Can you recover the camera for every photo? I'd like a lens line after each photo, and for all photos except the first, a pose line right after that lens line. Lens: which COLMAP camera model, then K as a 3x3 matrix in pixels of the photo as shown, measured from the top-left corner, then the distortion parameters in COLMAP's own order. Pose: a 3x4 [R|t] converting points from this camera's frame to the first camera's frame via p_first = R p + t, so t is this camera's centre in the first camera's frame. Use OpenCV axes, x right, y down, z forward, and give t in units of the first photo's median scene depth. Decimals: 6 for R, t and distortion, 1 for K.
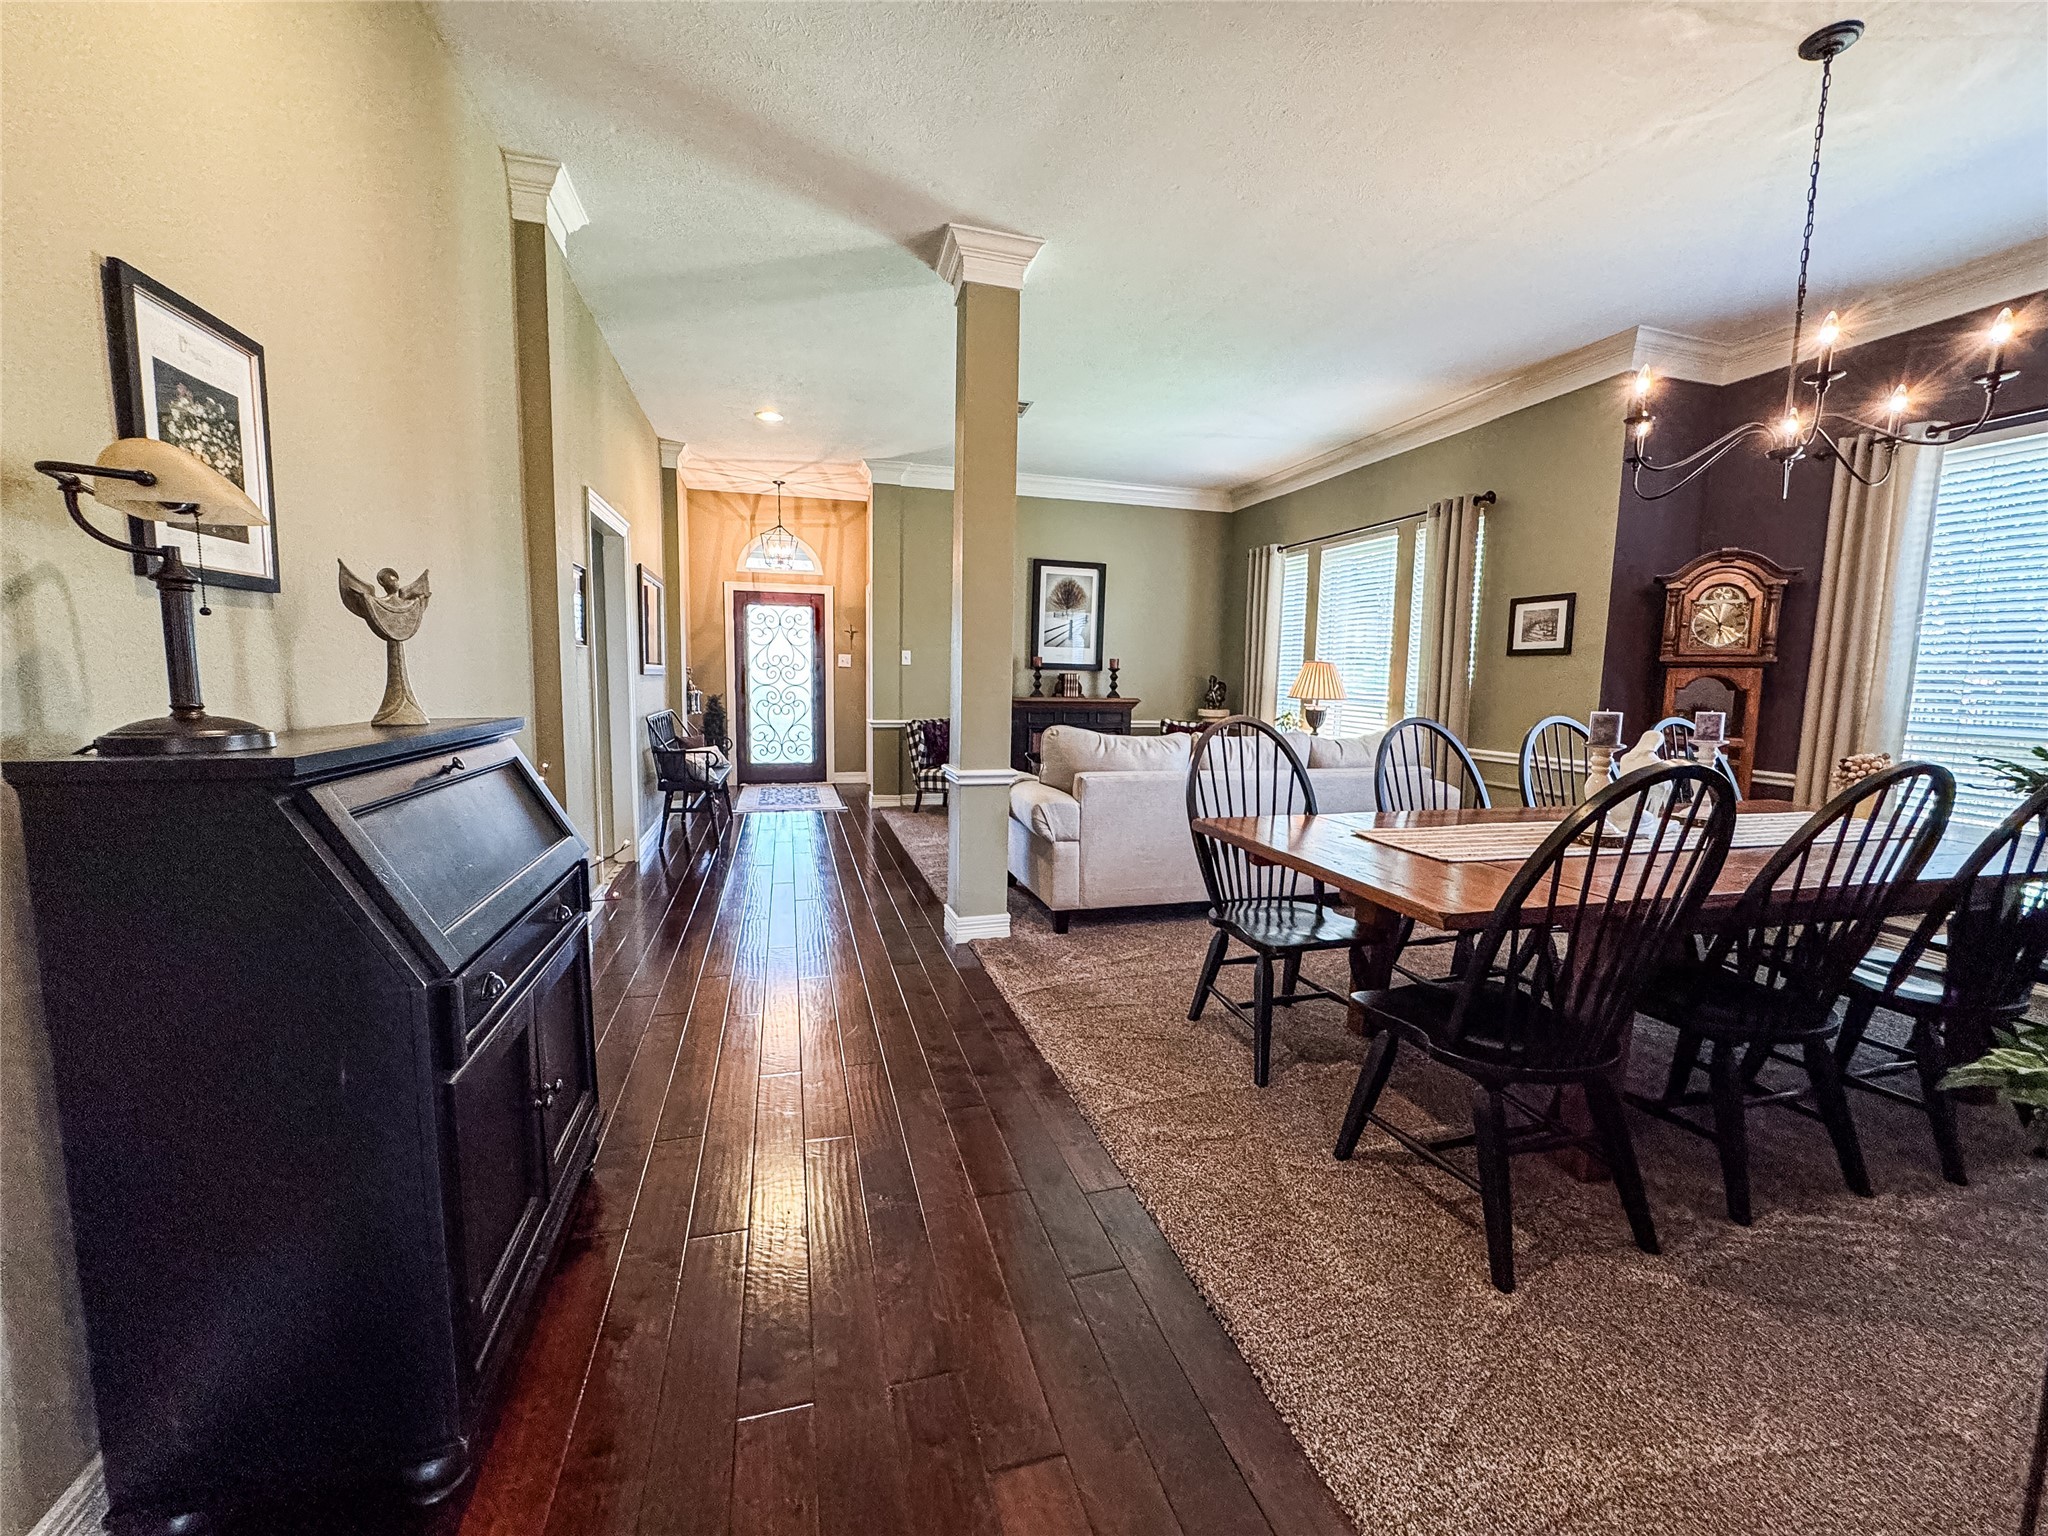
lens RADIAL K [[824.2, 0, 1028.1], [0, 824.2, 763.1], [0, 0, 1]] dist [-0.001635, -0.000005]
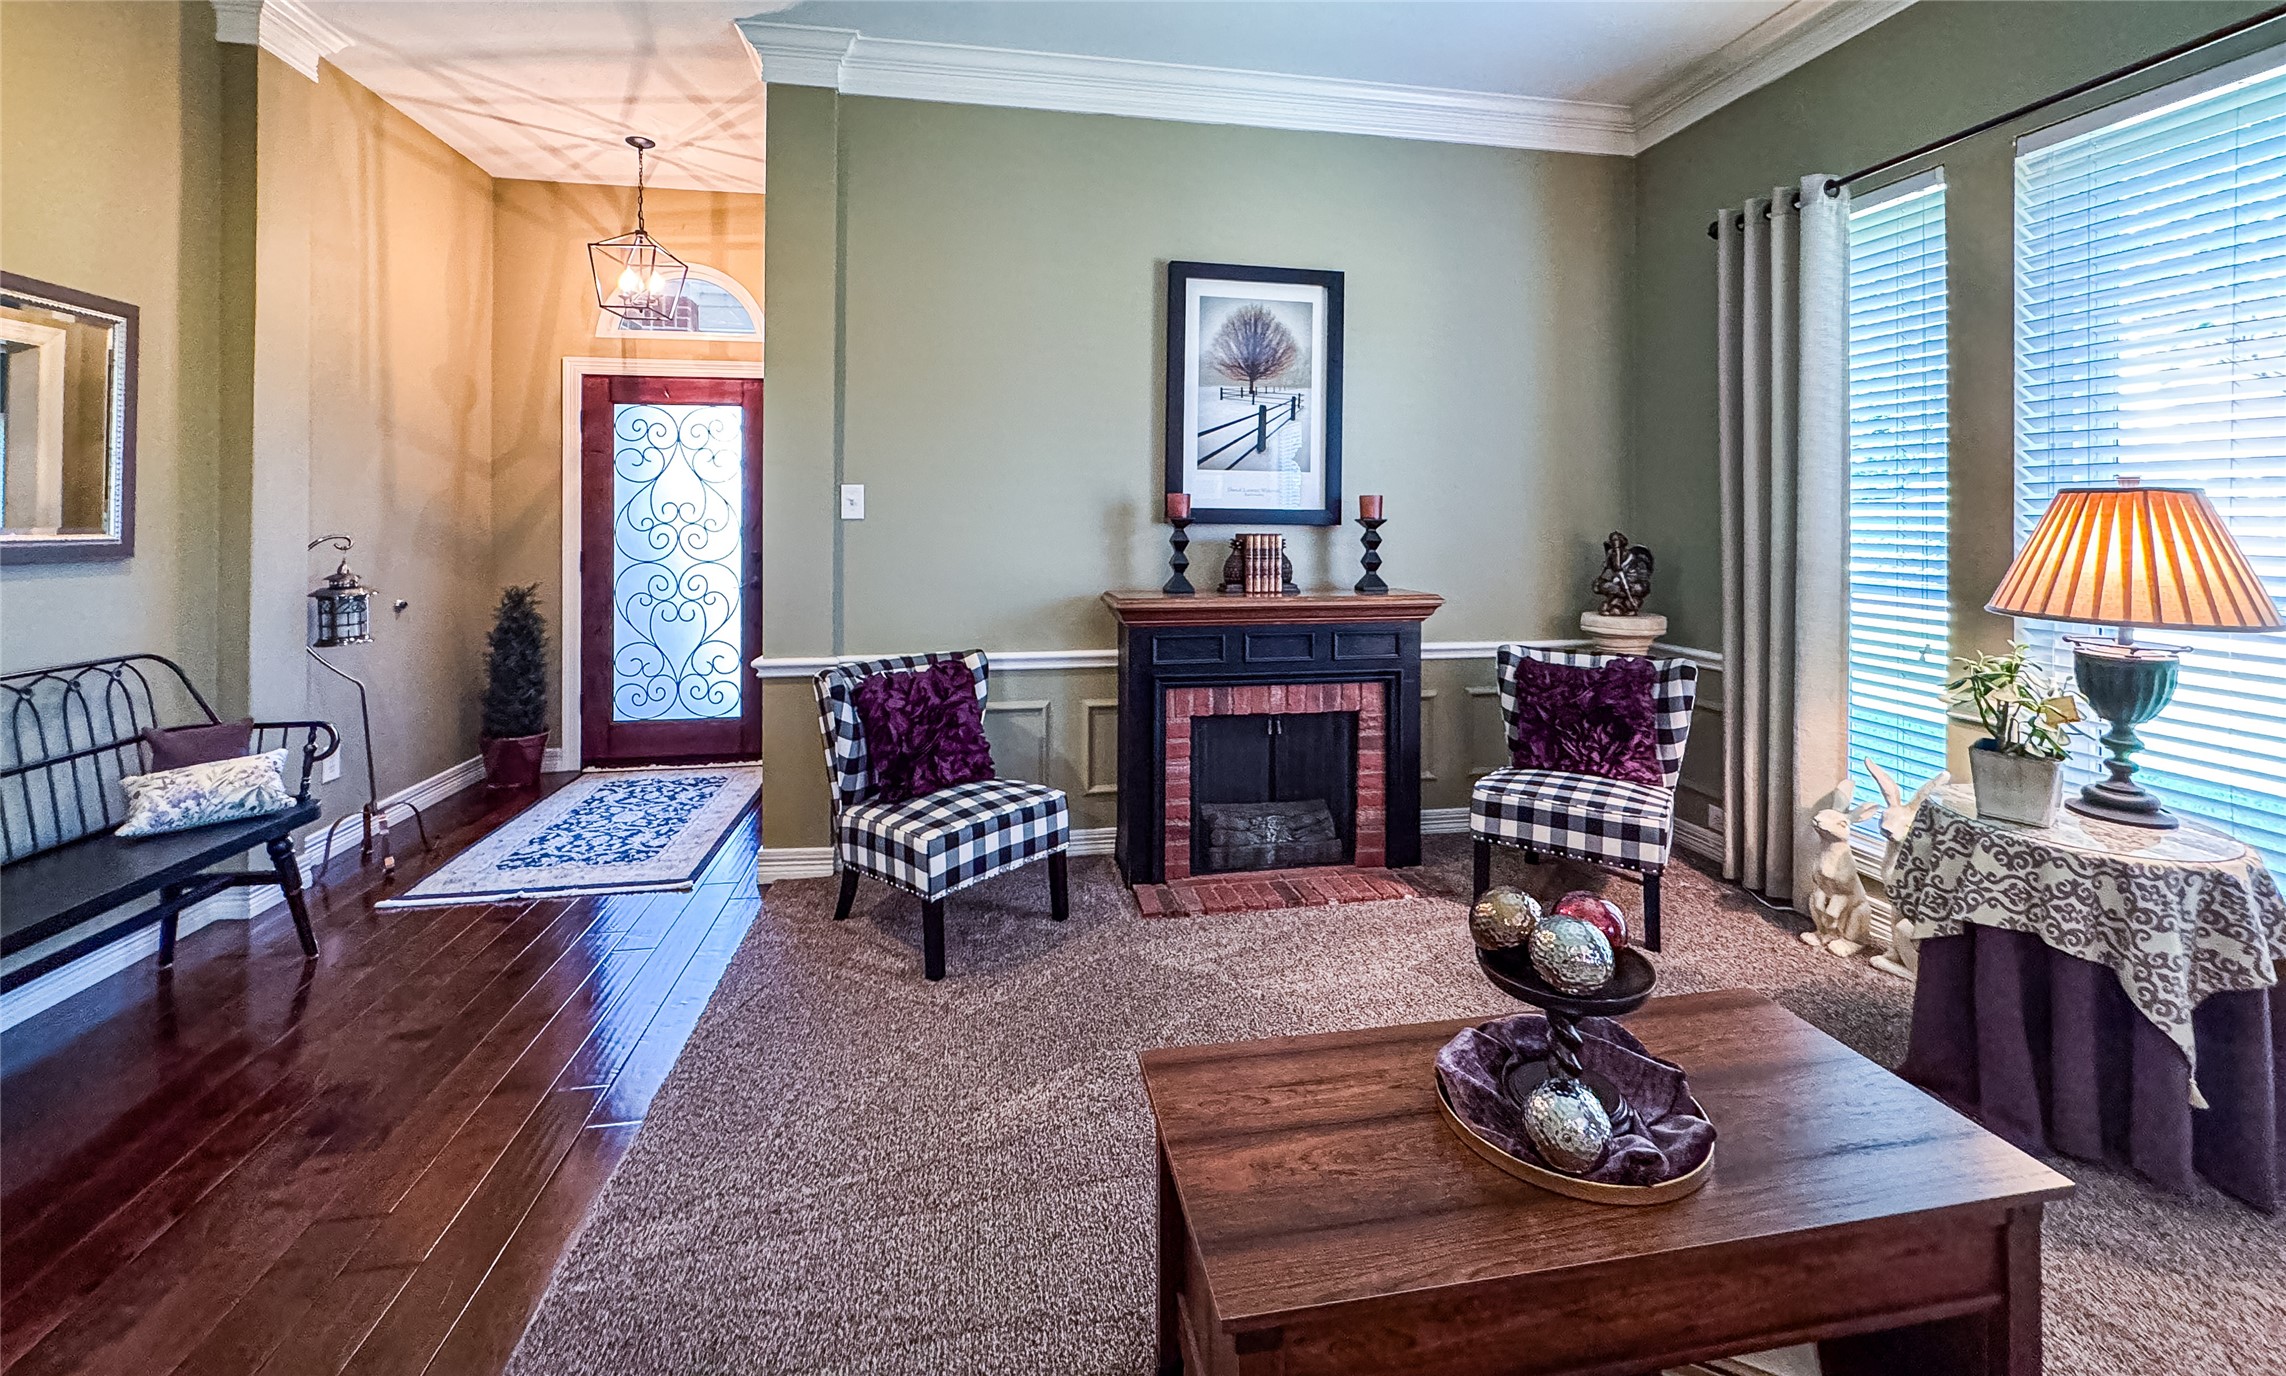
lens RADIAL K [[911.0, 0, 1131.6], [0, 911.0, 516.6], [0, 0, 1]] dist [-0.002715, -0.000046]
pose [[0.993492, -0.015810, -0.112802, 0.037270], [0.003198, 0.993802, -0.111120, -0.066140], [0.113860, 0.110036, 0.987384, 0.539448]]
